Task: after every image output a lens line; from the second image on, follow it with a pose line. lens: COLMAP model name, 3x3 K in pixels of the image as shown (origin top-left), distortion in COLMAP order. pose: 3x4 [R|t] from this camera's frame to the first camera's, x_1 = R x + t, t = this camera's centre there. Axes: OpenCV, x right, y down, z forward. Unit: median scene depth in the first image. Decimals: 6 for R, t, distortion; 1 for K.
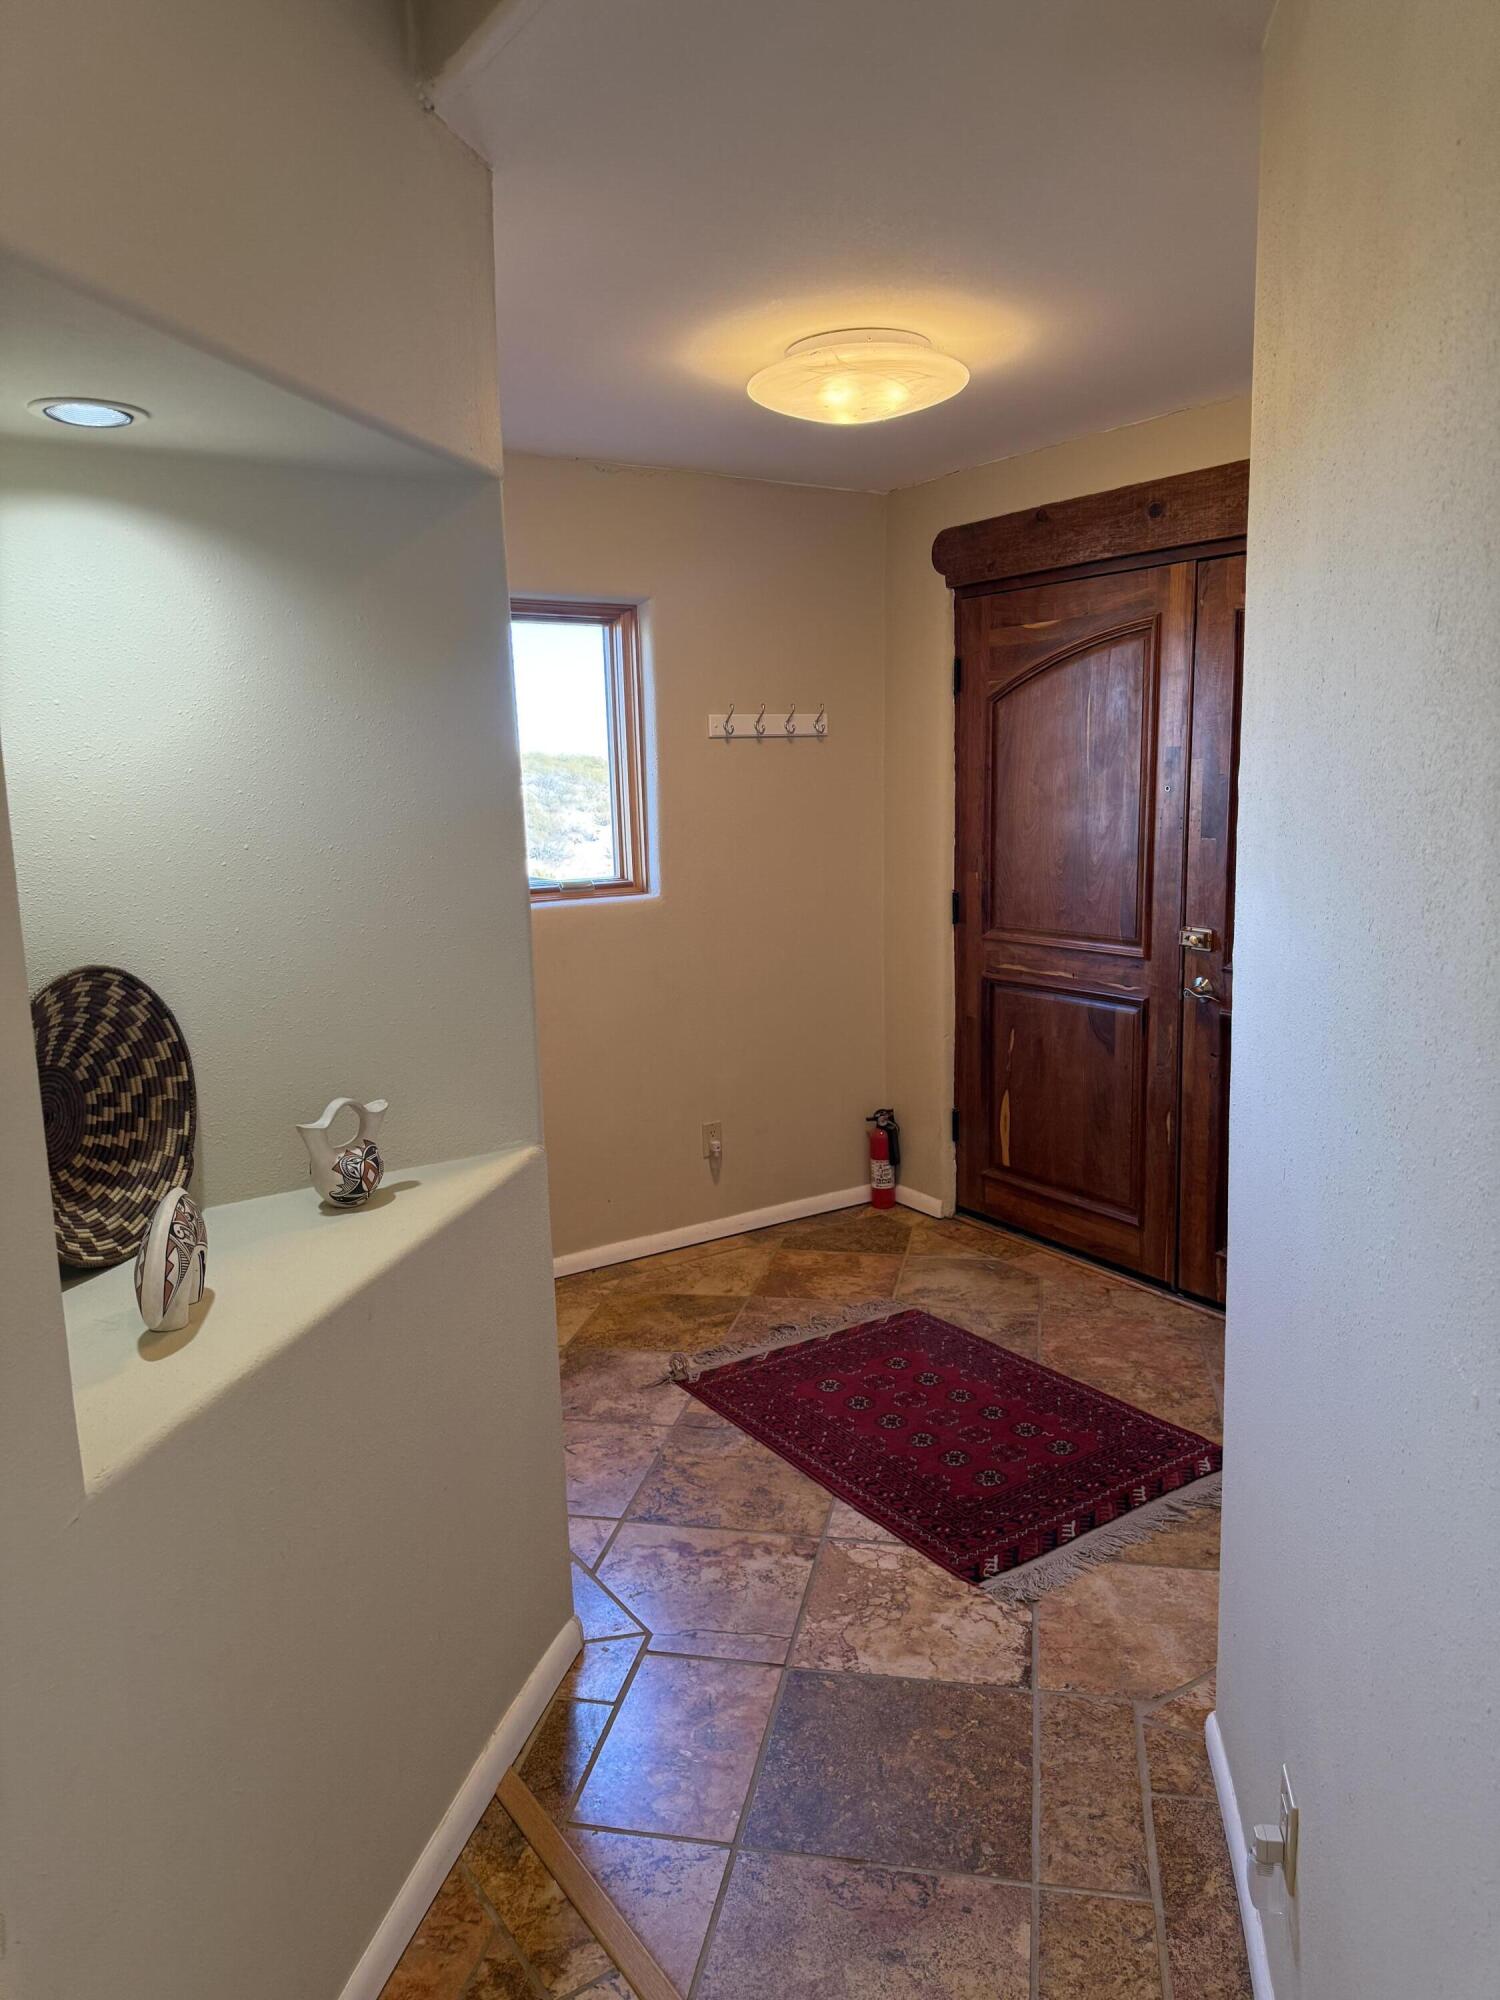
lens RADIAL K [[1404.7, 0, 752.9], [0, 1404.7, 1000.2], [0, 0, 1]] dist [0.081746, -0.084647]
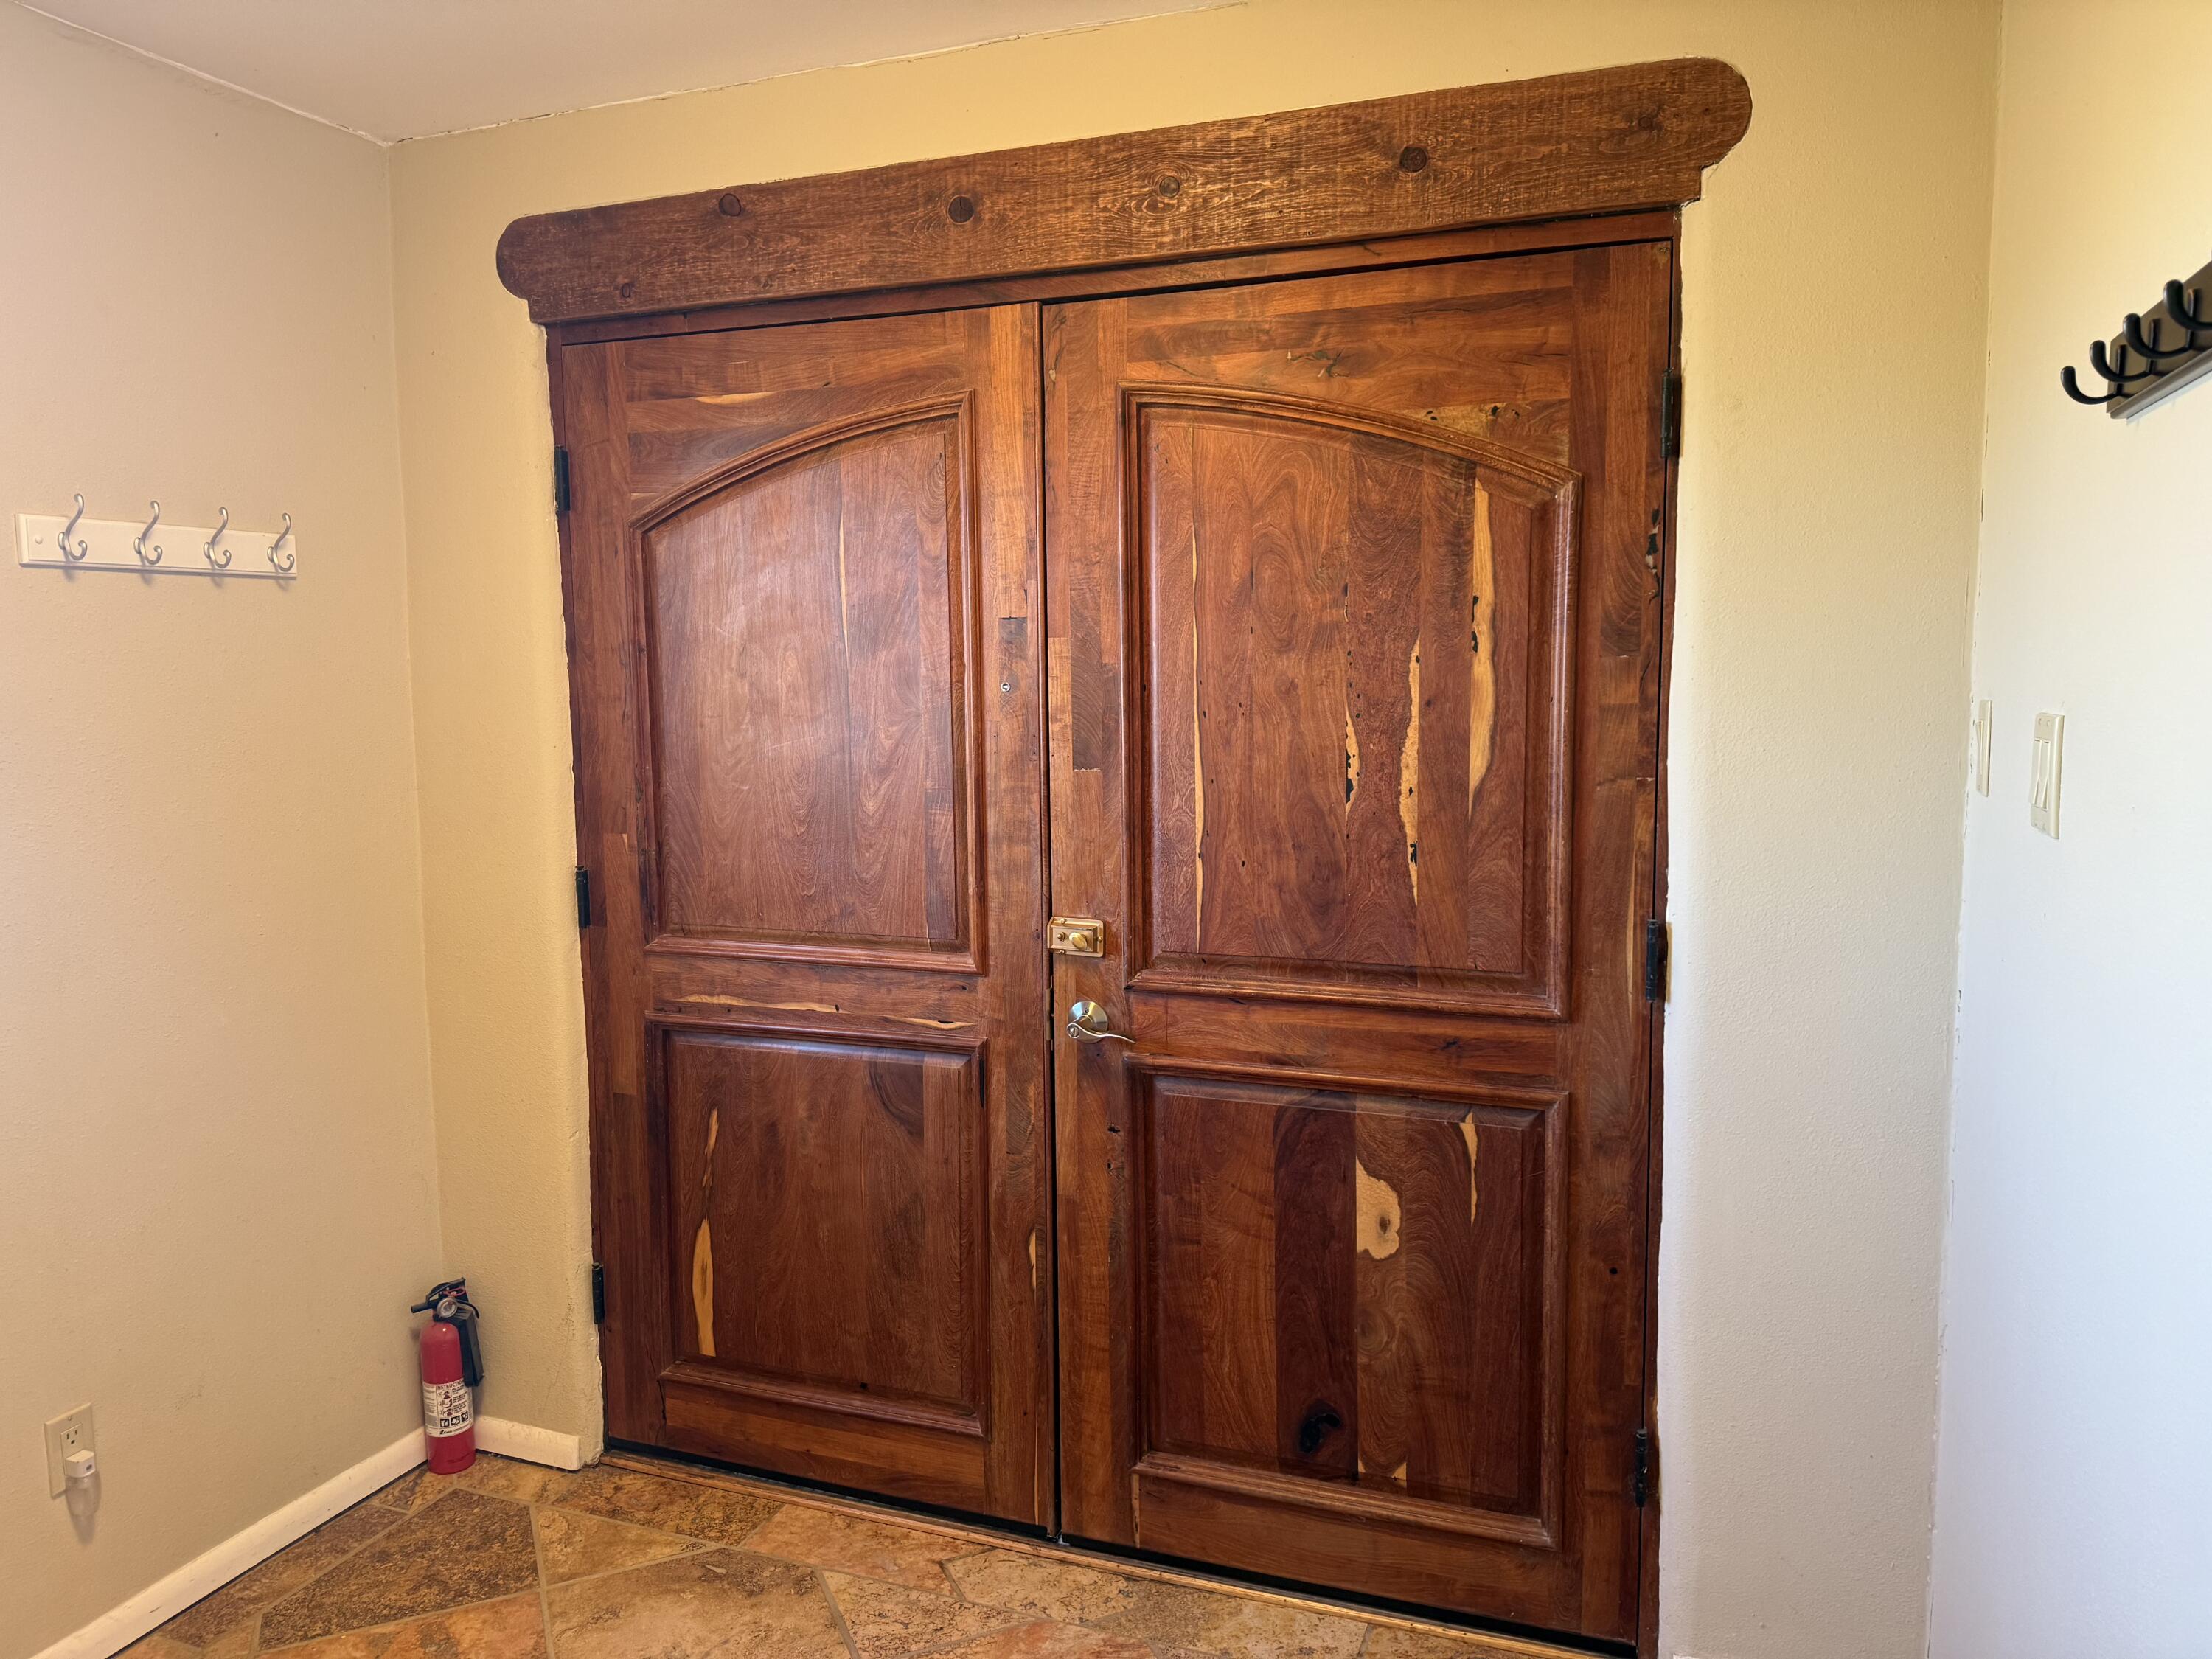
lens RADIAL K [[1553.6, 0, 1088.6], [0, 1553.6, 830.6], [0, 0, 1]] dist [0.081746, -0.084647]
pose [[0.821171, -0.042713, 0.569082, -0.044257], [0.082193, 0.995650, -0.043872, -0.052136], [-0.564733, 0.082801, 0.821109, 0.408025]]
